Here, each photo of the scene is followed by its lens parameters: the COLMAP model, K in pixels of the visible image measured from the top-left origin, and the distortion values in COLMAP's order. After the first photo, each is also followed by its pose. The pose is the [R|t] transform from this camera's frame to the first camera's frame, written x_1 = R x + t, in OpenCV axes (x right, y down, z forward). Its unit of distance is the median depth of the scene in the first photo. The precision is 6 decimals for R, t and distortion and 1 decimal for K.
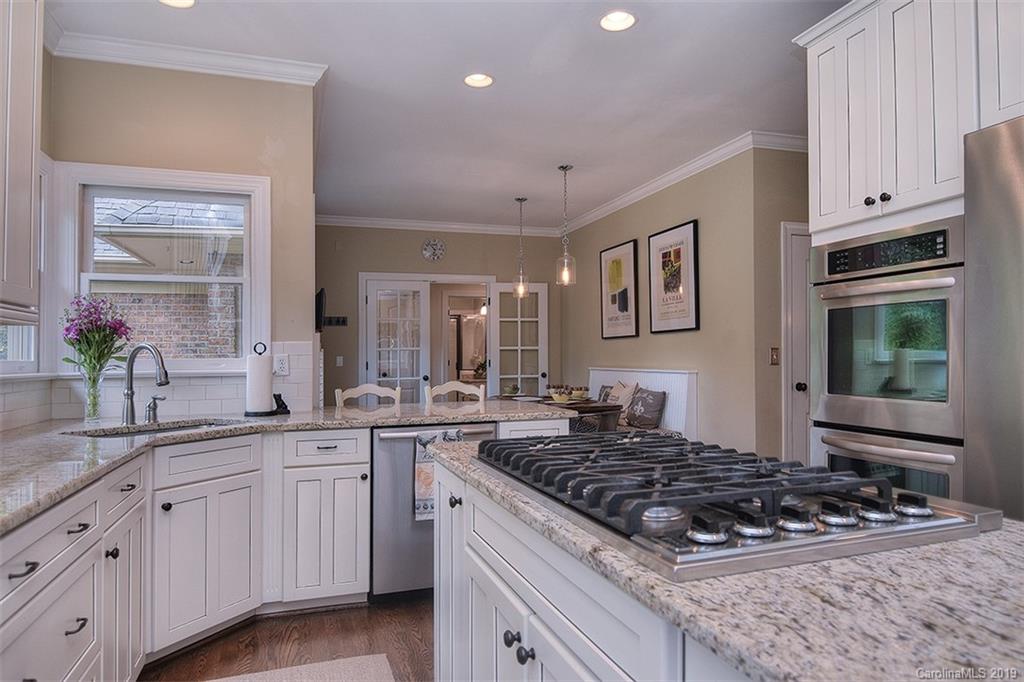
lens RADIAL K [[621.3, 0, 514.7], [0, 621.3, 344.3], [0, 0, 1]] dist [-0.003832, -0.012639]
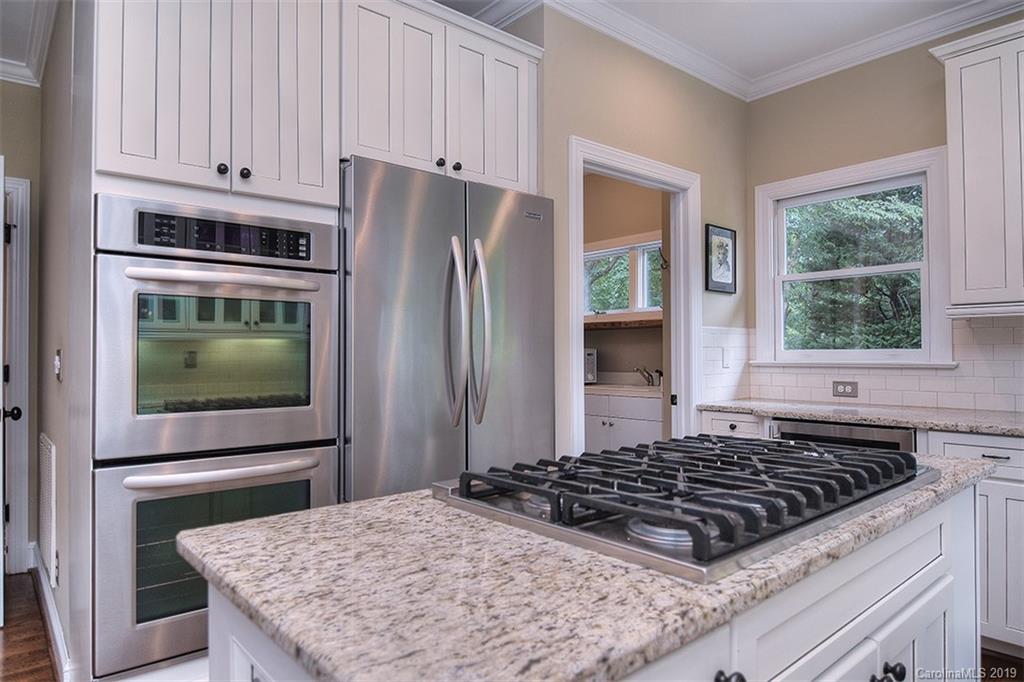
lens RADIAL K [[621.3, 0, 517.3], [0, 621.3, 341.2], [0, 0, 1]] dist [-0.003832, -0.012639]
pose [[-0.390039, 0.028061, 0.920371, -0.355040], [-0.009468, 0.999360, -0.034482, 0.021009], [-0.920750, -0.022164, -0.389523, 1.067219]]
